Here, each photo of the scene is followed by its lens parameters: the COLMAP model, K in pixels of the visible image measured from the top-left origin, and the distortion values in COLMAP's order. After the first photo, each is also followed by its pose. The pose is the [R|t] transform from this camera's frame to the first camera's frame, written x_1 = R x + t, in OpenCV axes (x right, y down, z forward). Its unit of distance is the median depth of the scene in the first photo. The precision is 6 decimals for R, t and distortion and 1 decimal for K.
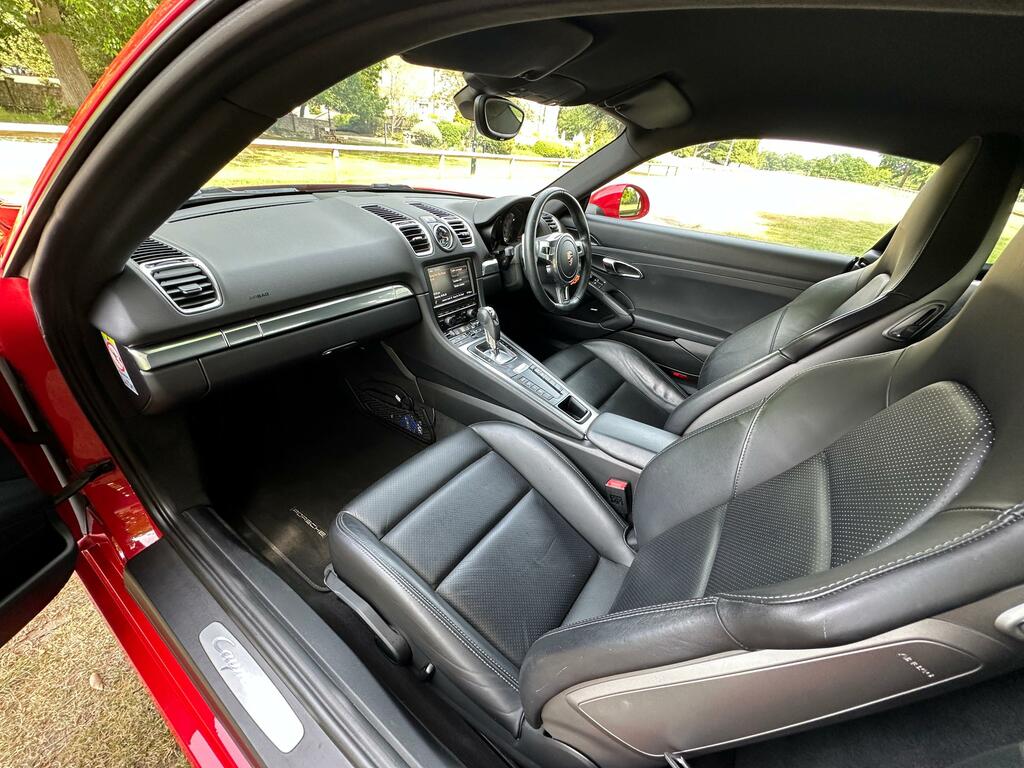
lens RADIAL K [[415.2, 0, 512.0], [0, 415.2, 384.0], [0, 0, 1]] dist [-0.002735, 0.005898]
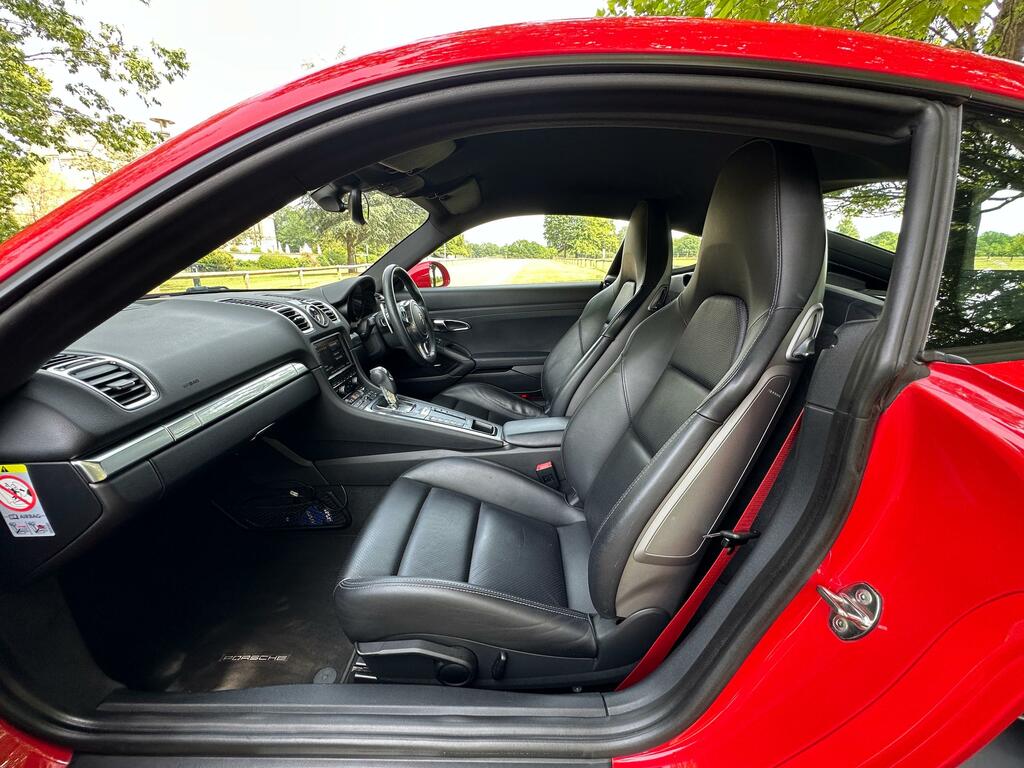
lens RADIAL K [[415.2, 0, 512.0], [0, 415.2, 384.0], [0, 0, 1]] dist [-0.002735, 0.005898]
pose [[0.827694, -0.261227, 0.496672, -0.328698], [0.358109, 0.927287, -0.109071, 0.101506], [-0.432065, 0.268140, 0.861058, -0.073775]]
